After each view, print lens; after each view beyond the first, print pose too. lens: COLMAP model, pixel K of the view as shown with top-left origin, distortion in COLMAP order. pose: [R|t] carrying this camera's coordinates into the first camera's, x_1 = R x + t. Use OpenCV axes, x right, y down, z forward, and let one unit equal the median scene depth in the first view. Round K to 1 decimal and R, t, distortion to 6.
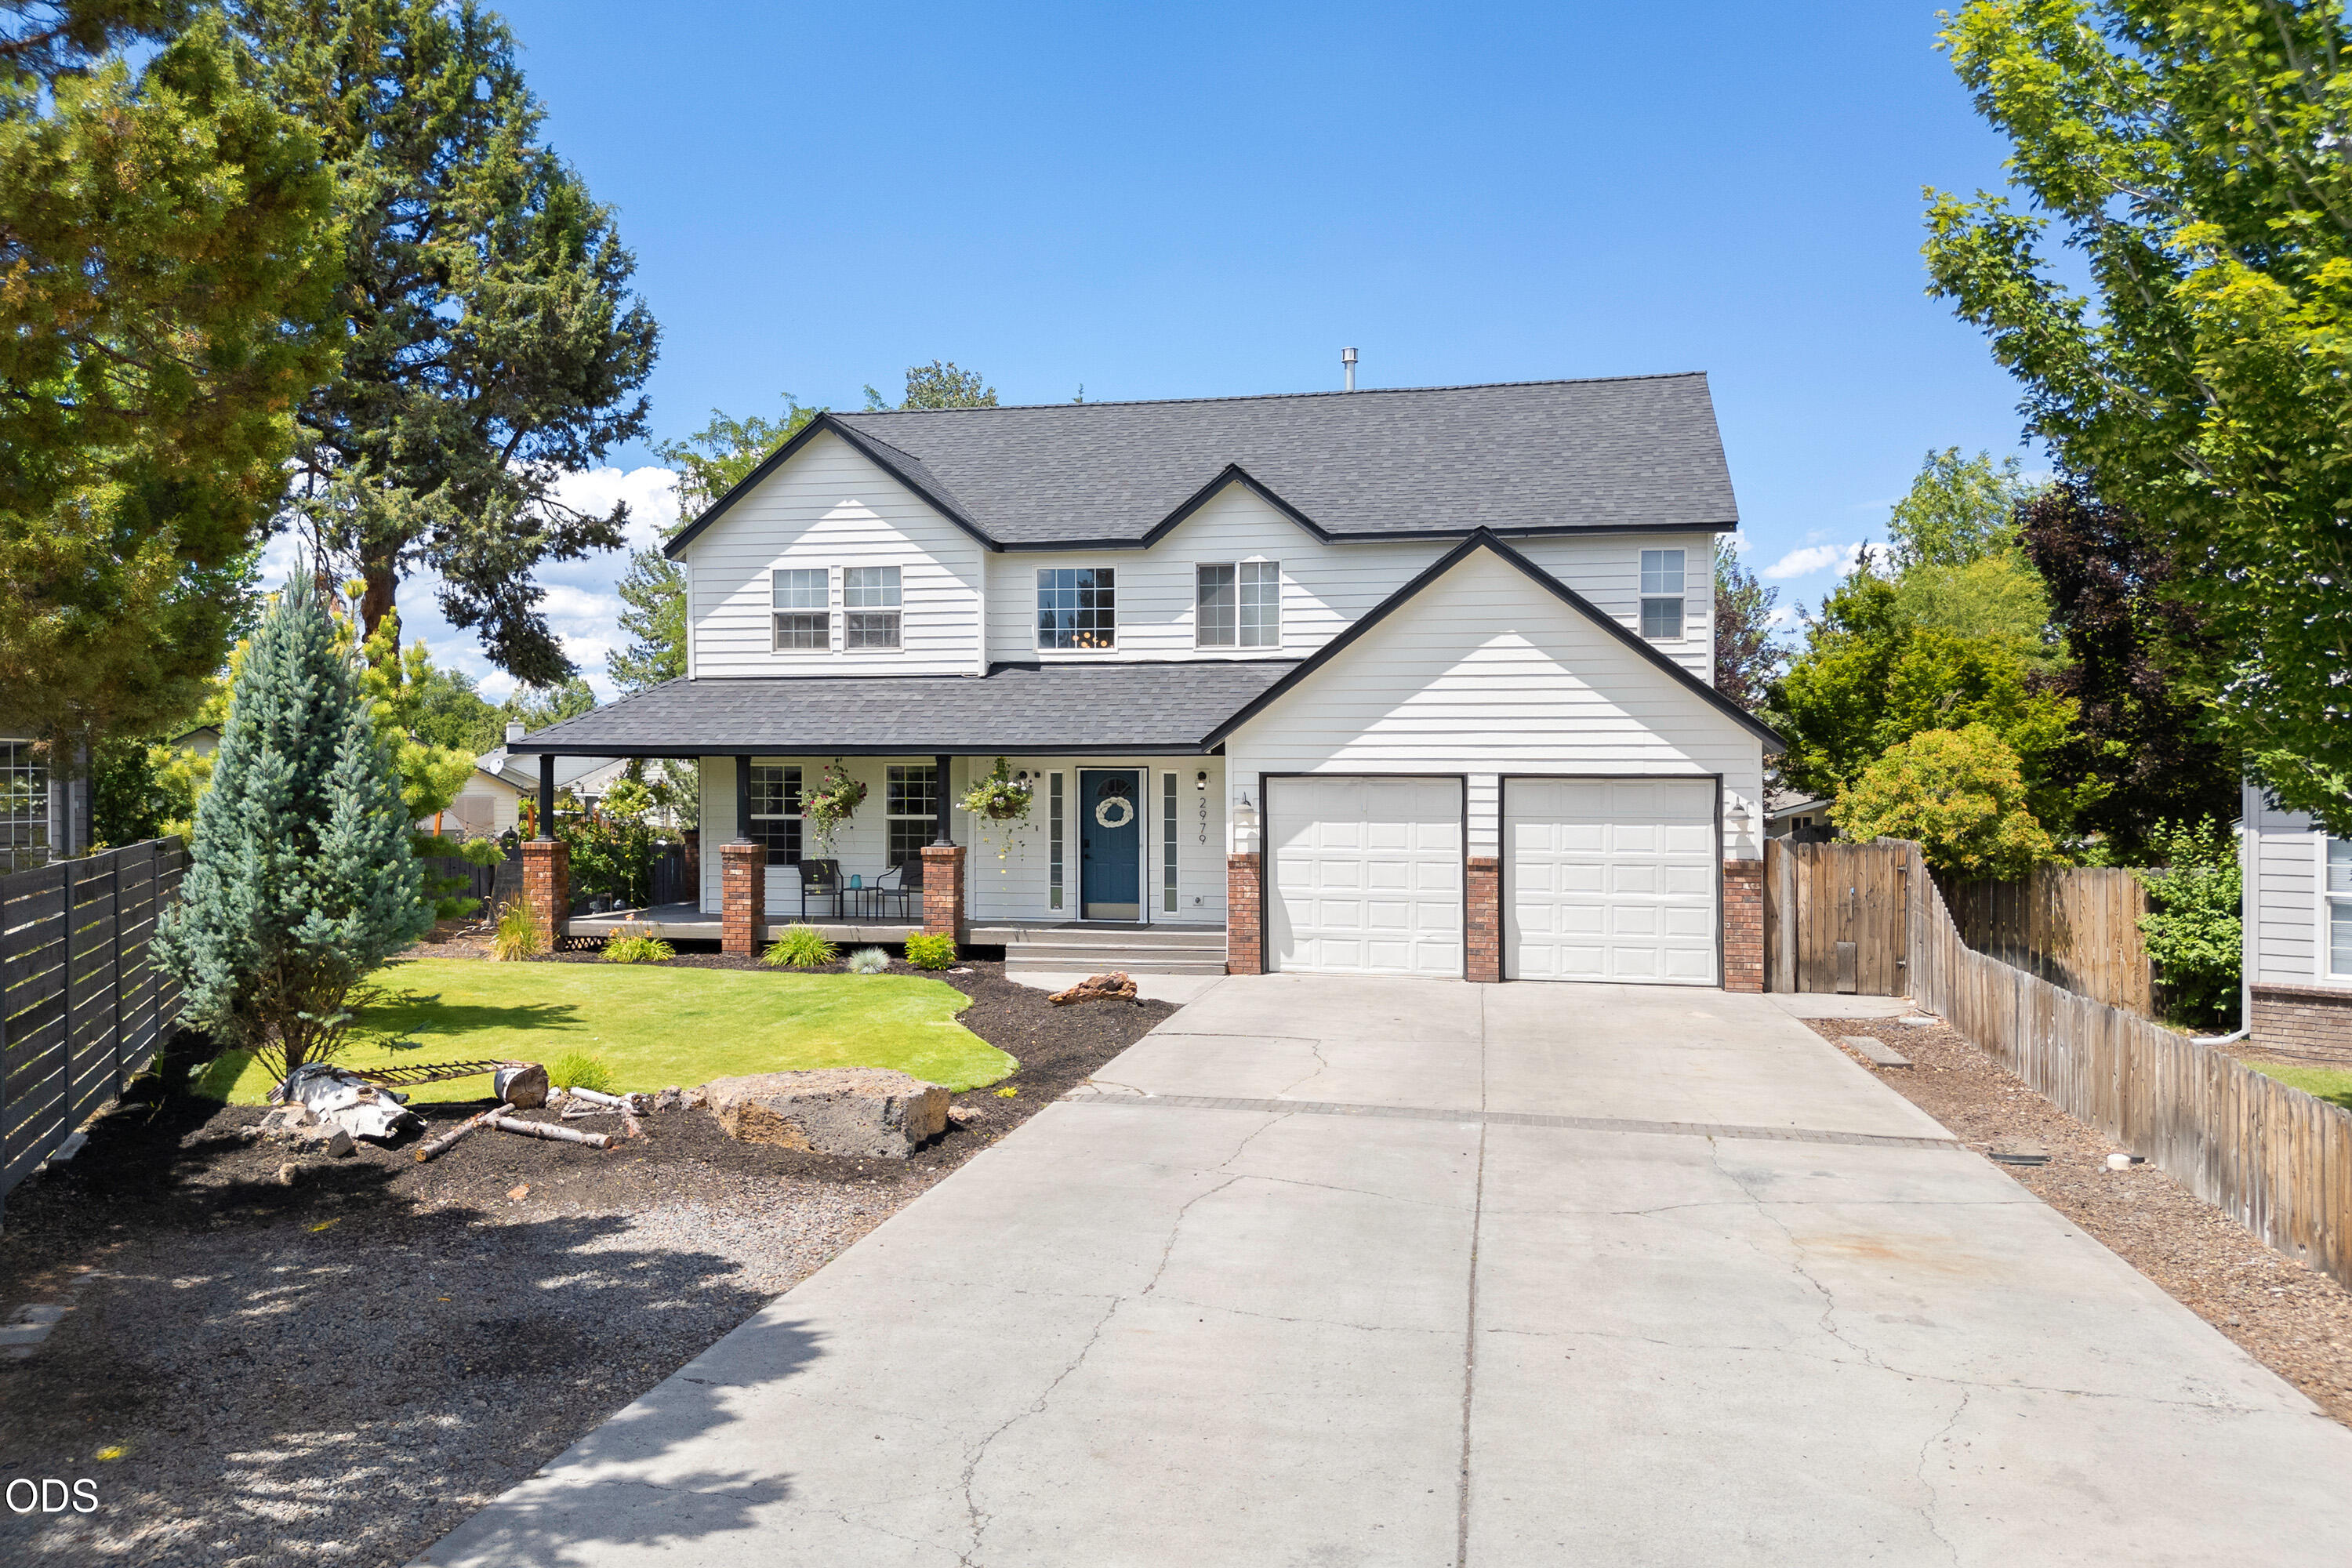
lens RADIAL K [[1644.7, 0, 1206.4], [0, 1644.7, 784.6], [0, 0, 1]] dist [0.168800, 0.000034]
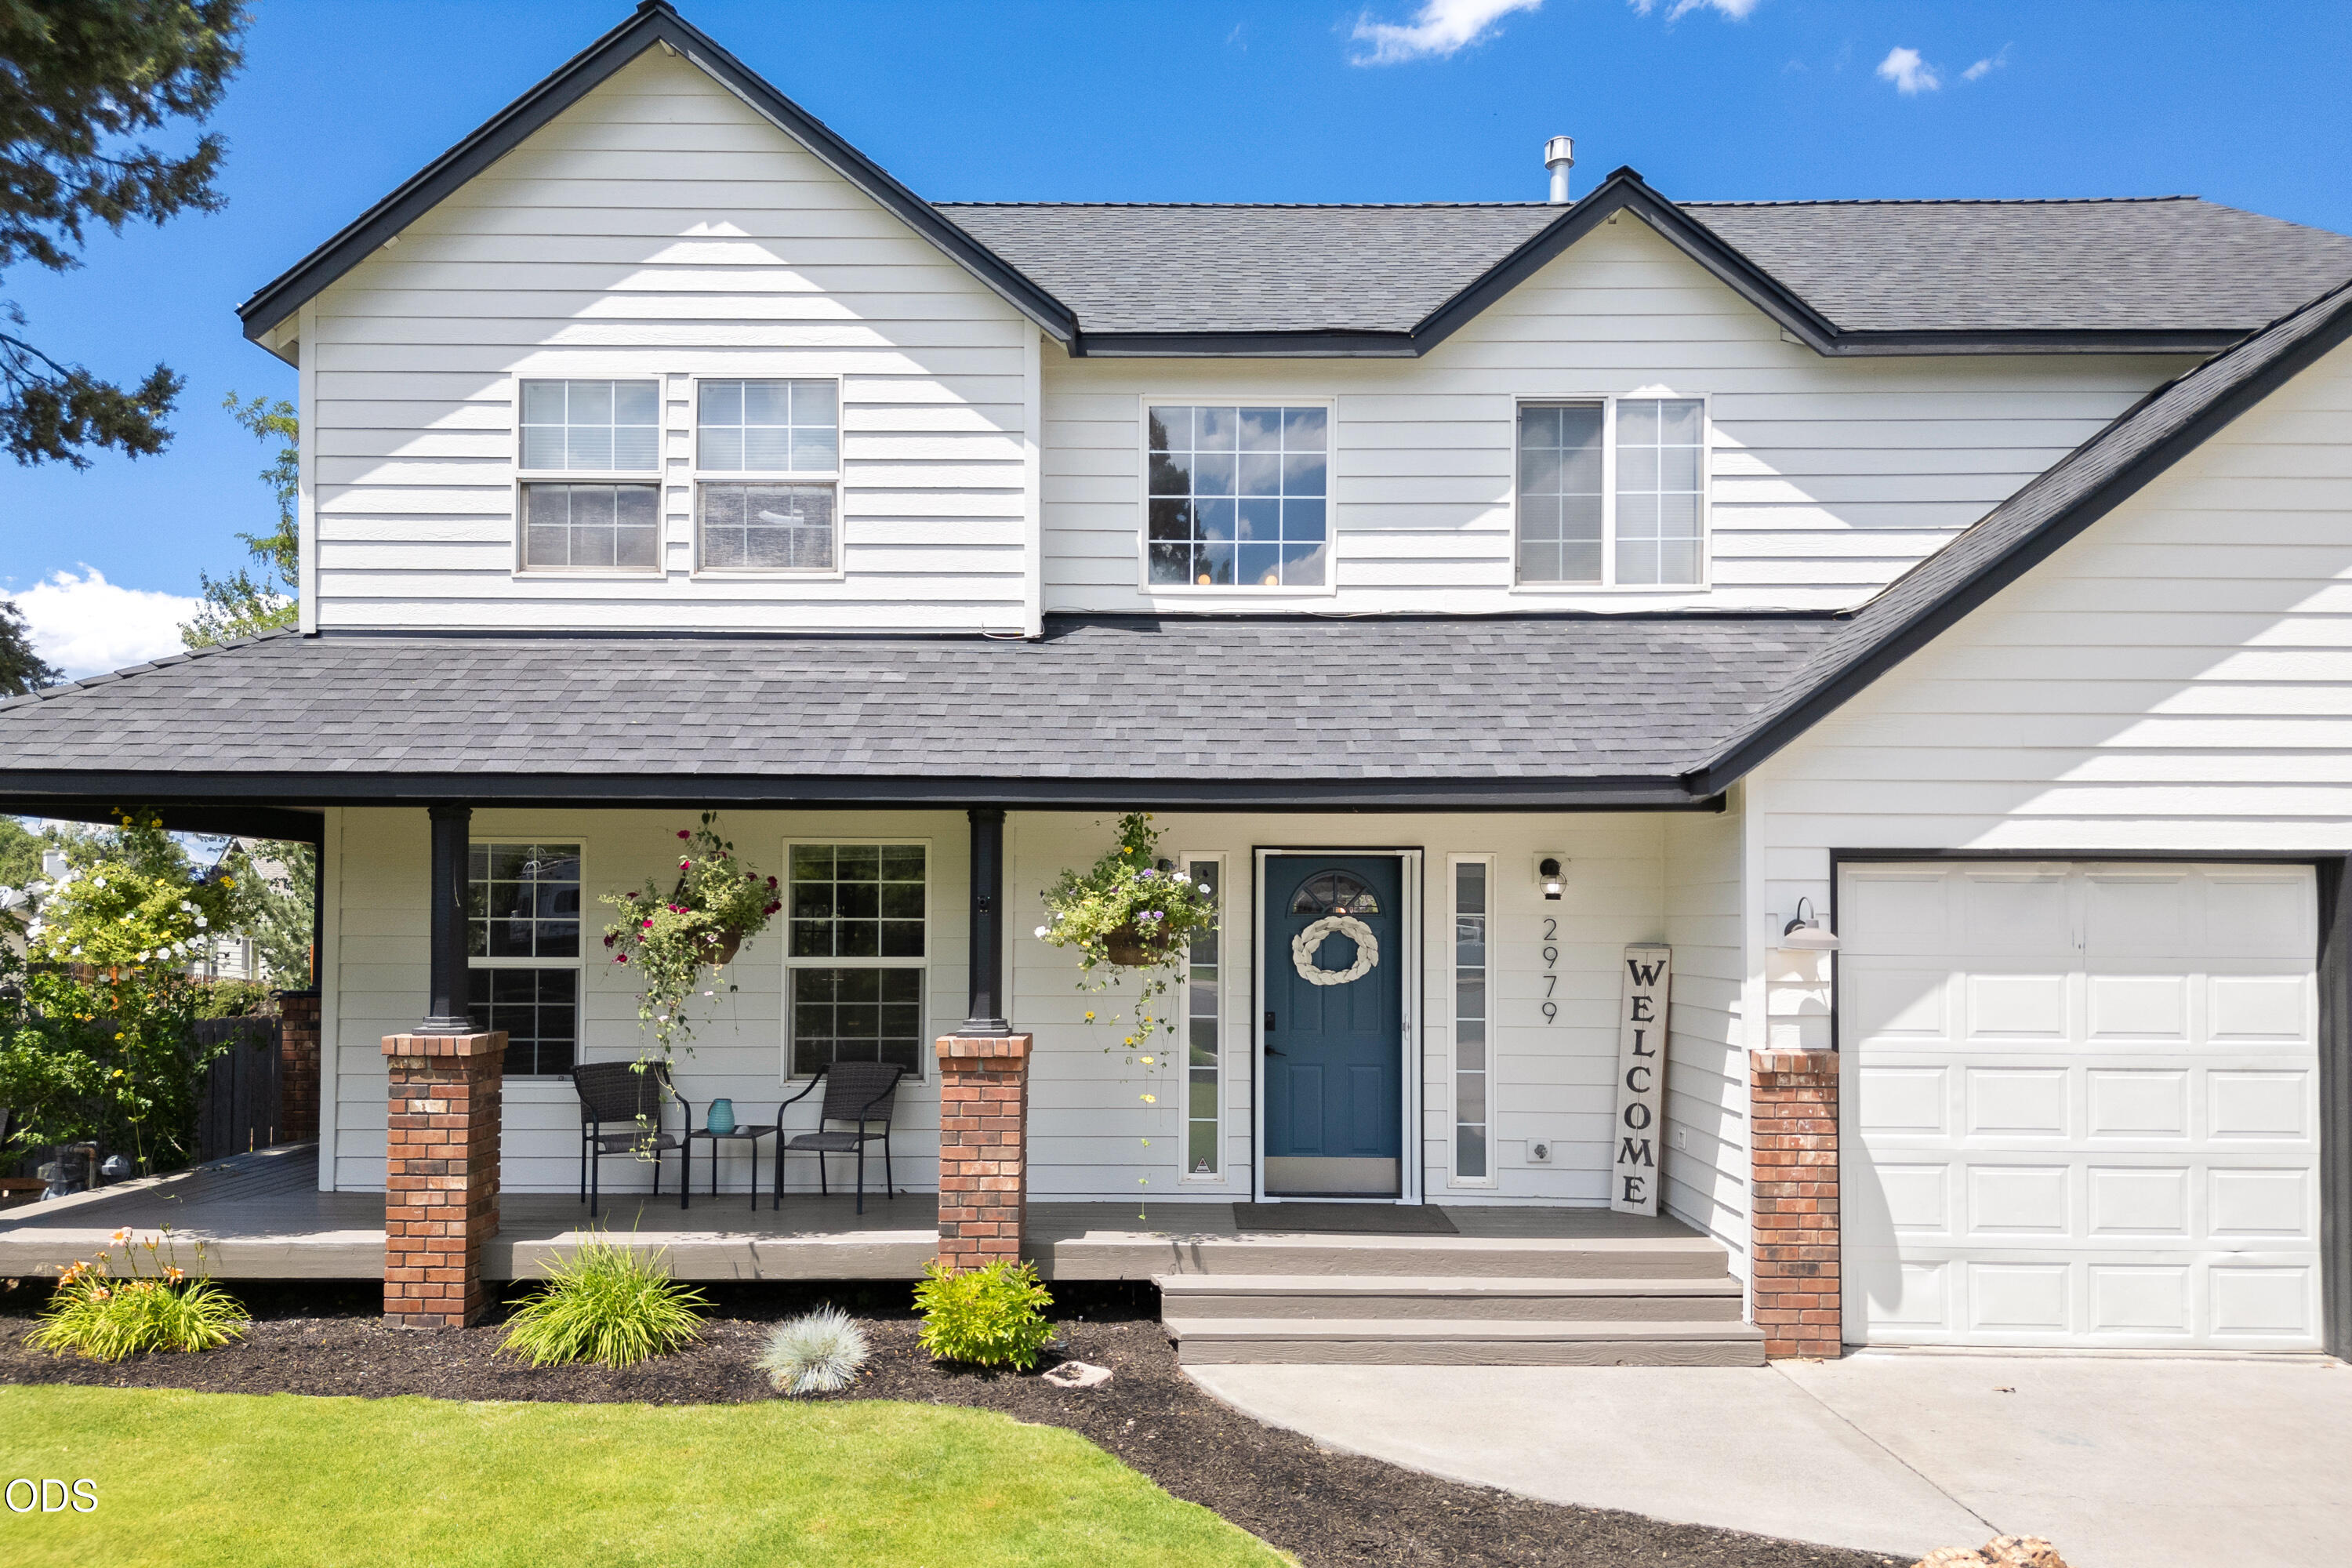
lens RADIAL K [[1611.1, 0, 1168.6], [0, 1611.1, 889.5], [0, 0, 1]] dist [0.070604, -0.019593]
pose [[0.981222, 0.007580, 0.192733, -0.184030], [-0.002057, 0.999582, -0.028844, 0.012952], [-0.192871, 0.027906, 0.980827, 0.585244]]
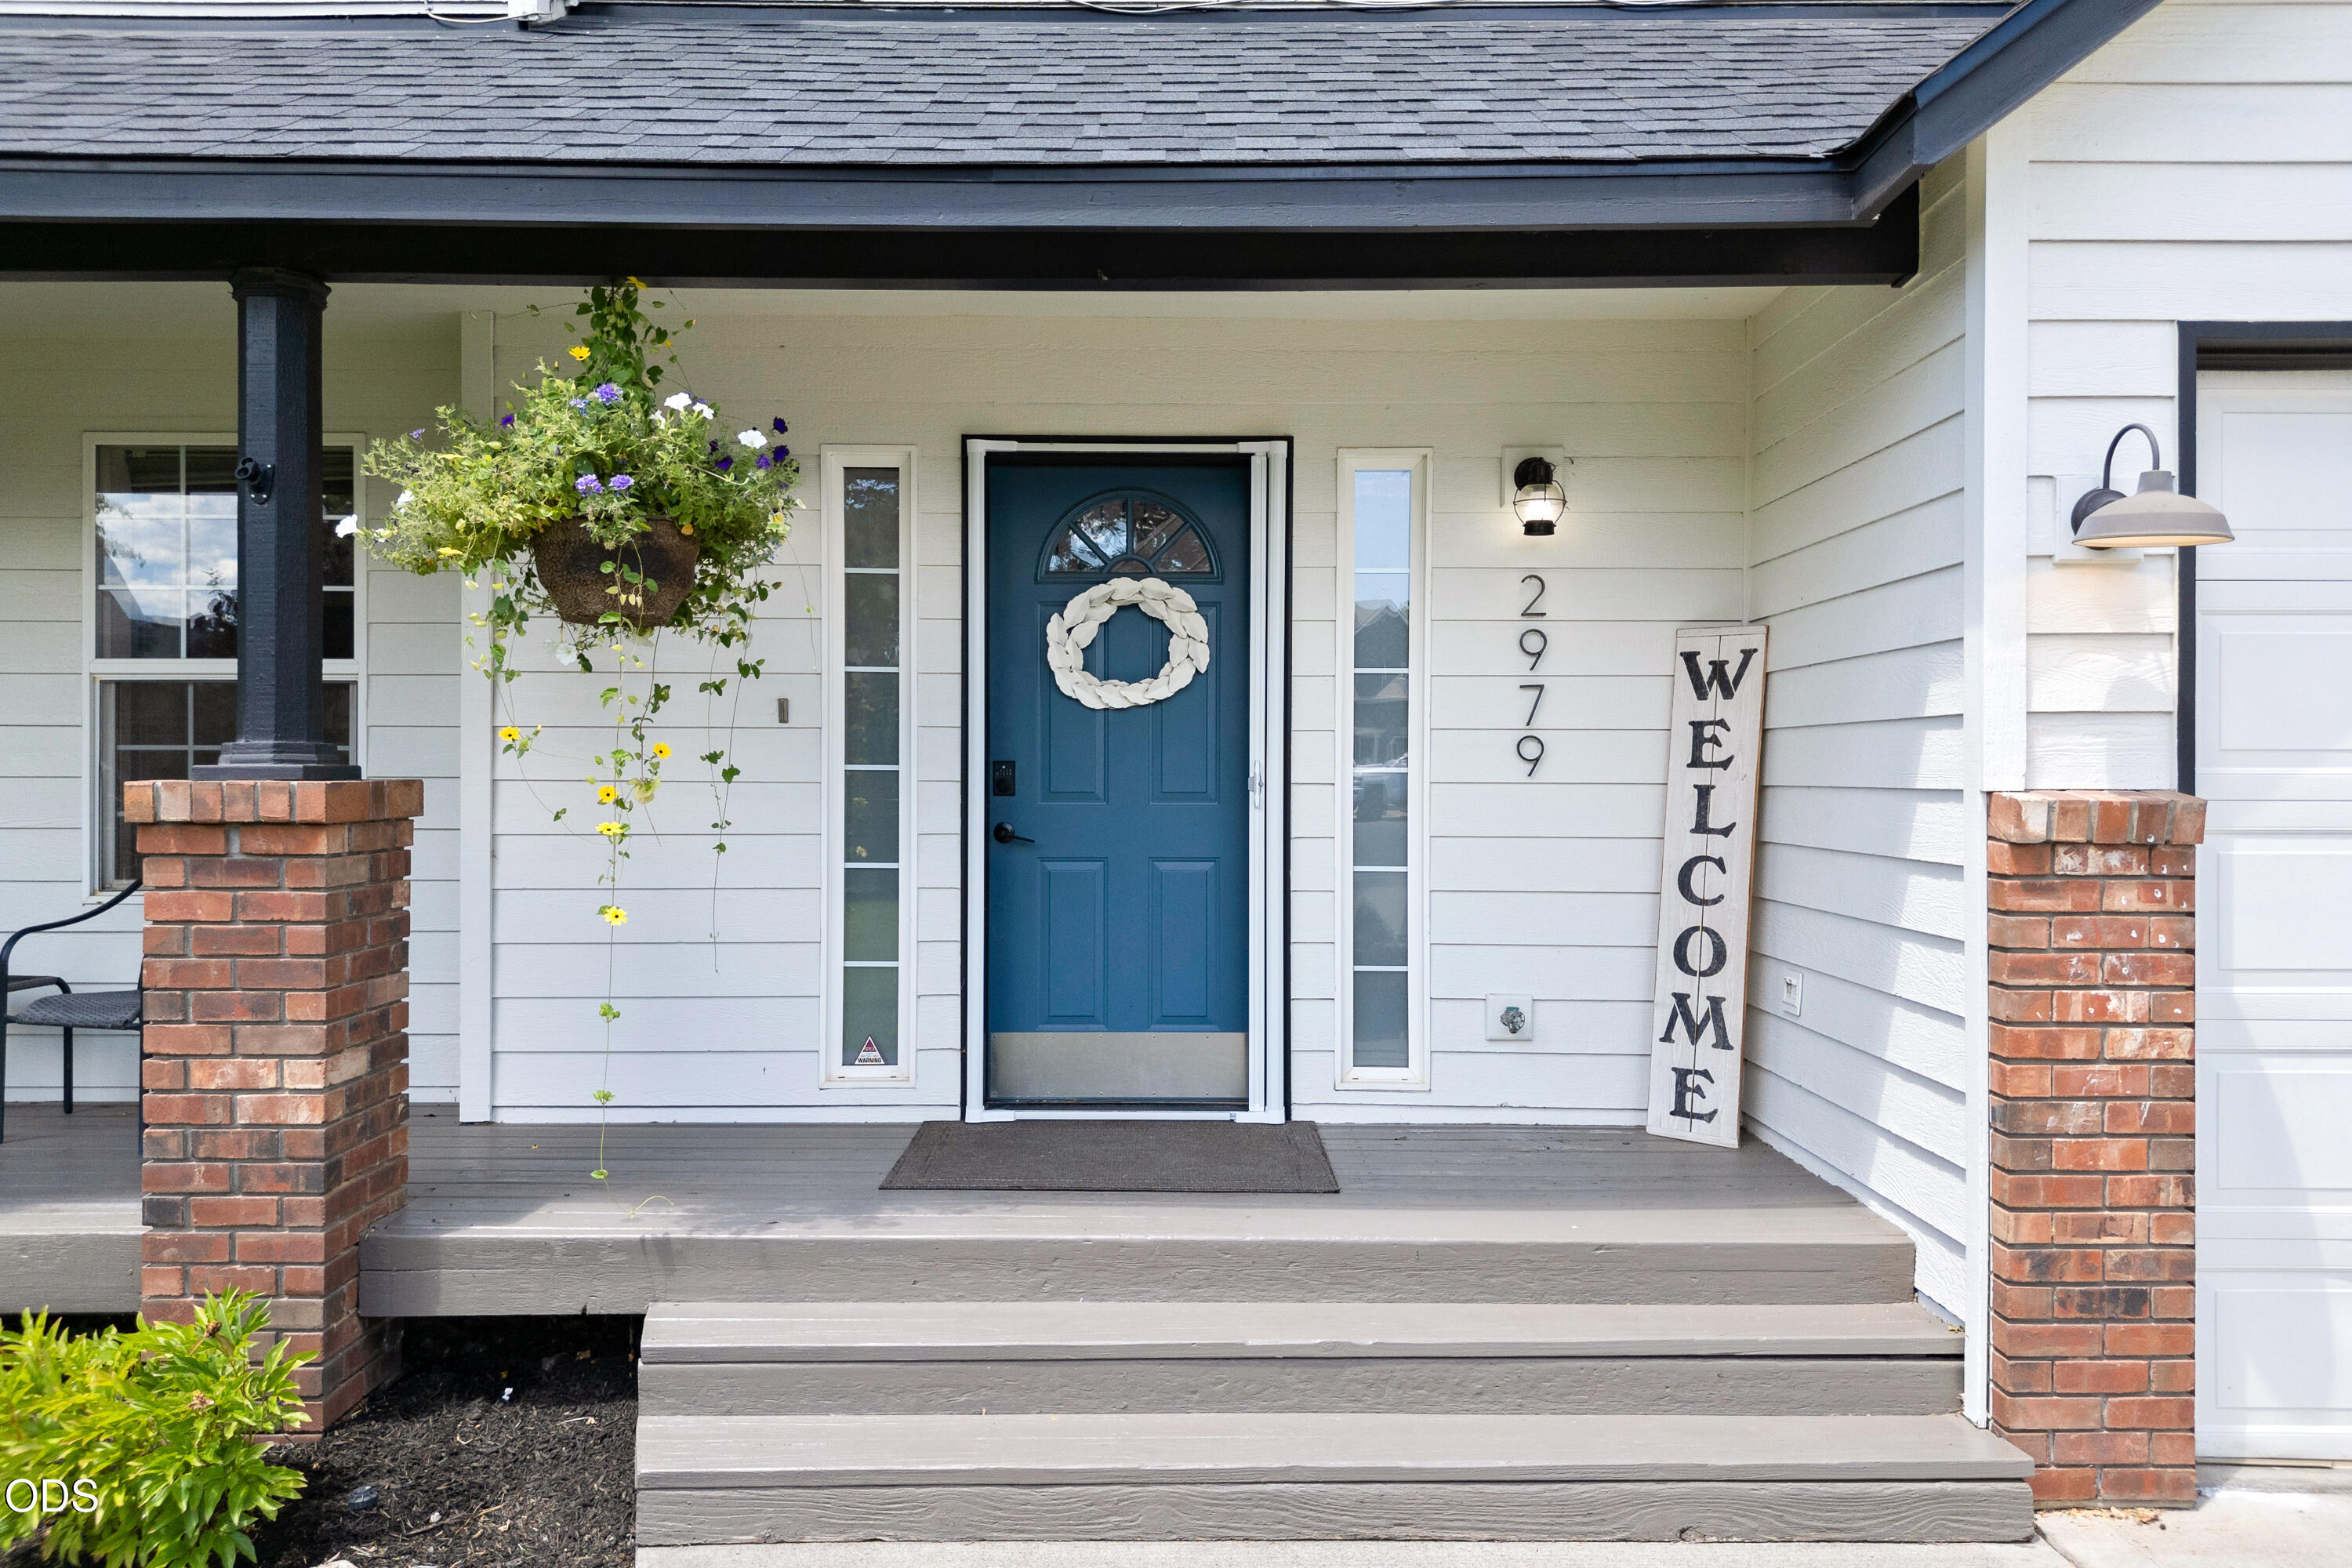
lens RADIAL K [[1605.7, 0, 1176.0], [0, 1605.7, 784.0], [0, 0, 1]] dist [0.030179, -0.002220]
pose [[0.979988, -0.000091, 0.199054, -0.094505], [0.000254, 1.000000, -0.000794, 0.037085], [-0.199054, 0.000829, 0.979988, 0.779043]]
